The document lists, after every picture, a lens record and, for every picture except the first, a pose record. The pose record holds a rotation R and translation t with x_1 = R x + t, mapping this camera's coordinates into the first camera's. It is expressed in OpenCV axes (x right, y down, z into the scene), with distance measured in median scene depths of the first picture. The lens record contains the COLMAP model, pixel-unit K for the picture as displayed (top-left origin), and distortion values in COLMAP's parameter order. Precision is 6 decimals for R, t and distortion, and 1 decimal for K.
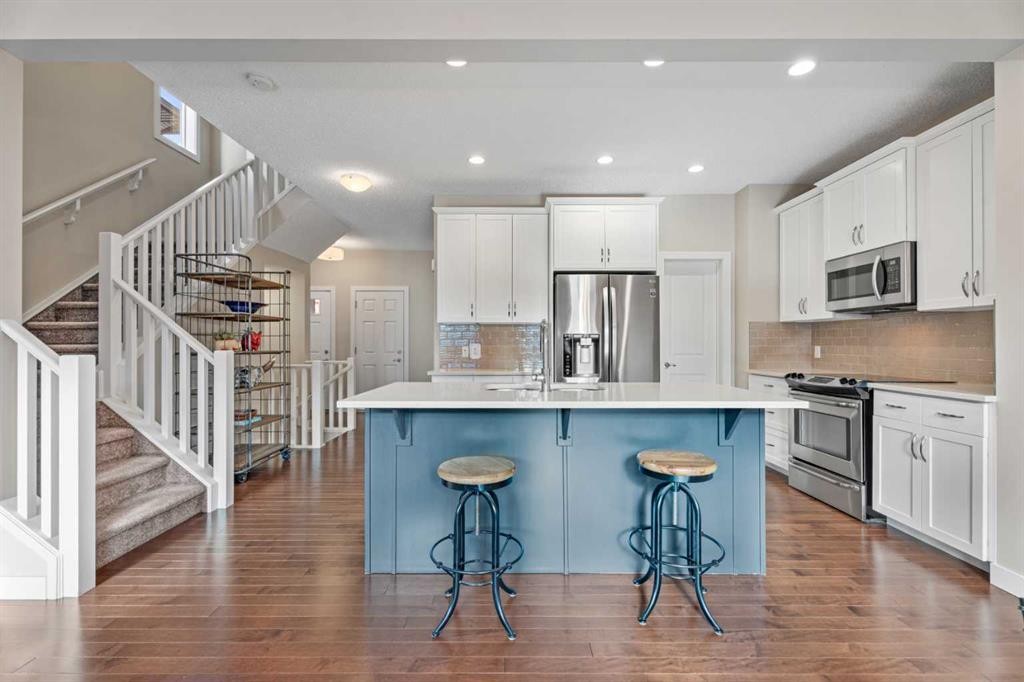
lens RADIAL K [[458.0, 0, 512.0], [0, 458.0, 341.0], [0, 0, 1]] dist [0.009639, -0.000206]
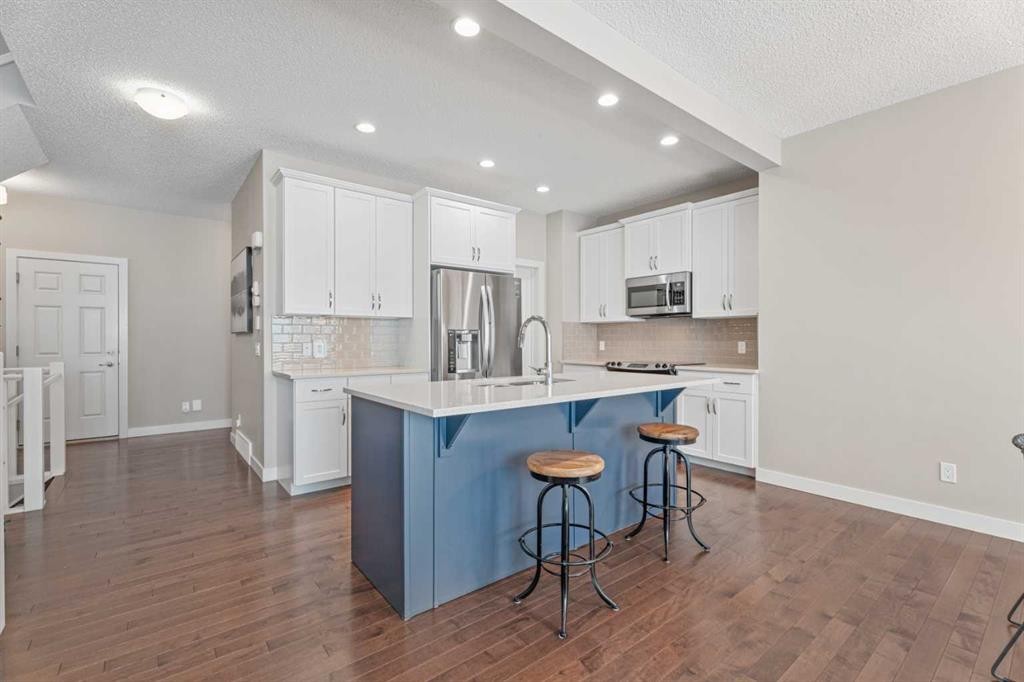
lens RADIAL K [[462.1, 0, 509.9], [0, 462.1, 338.2], [0, 0, 1]] dist [0.002074, -0.000178]
pose [[0.775633, 0.001893, 0.631182, -0.420816], [-0.002222, 0.999997, -0.000269, 0.003042], [-0.631181, -0.001194, 0.775635, 0.151325]]
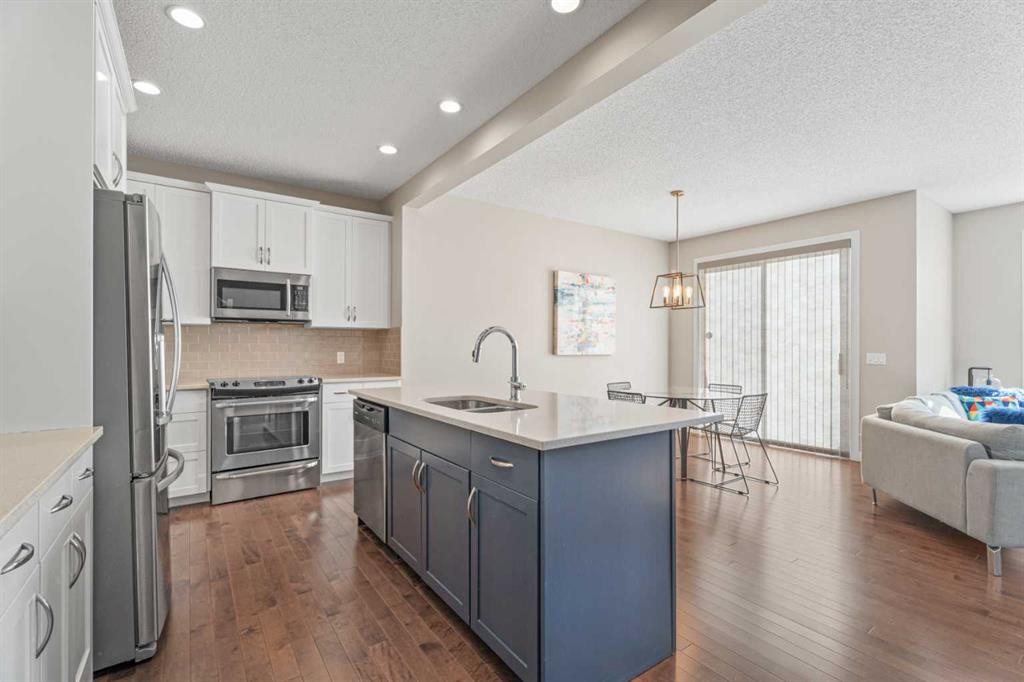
lens RADIAL K [[458.0, 0, 512.0], [0, 458.0, 341.0], [0, 0, 1]] dist [0.009639, -0.000206]
pose [[-0.574858, 0.009266, 0.818201, -0.465627], [-0.005310, 0.999873, -0.015054, -0.002364], [-0.818236, -0.012999, -0.574736, 0.988274]]
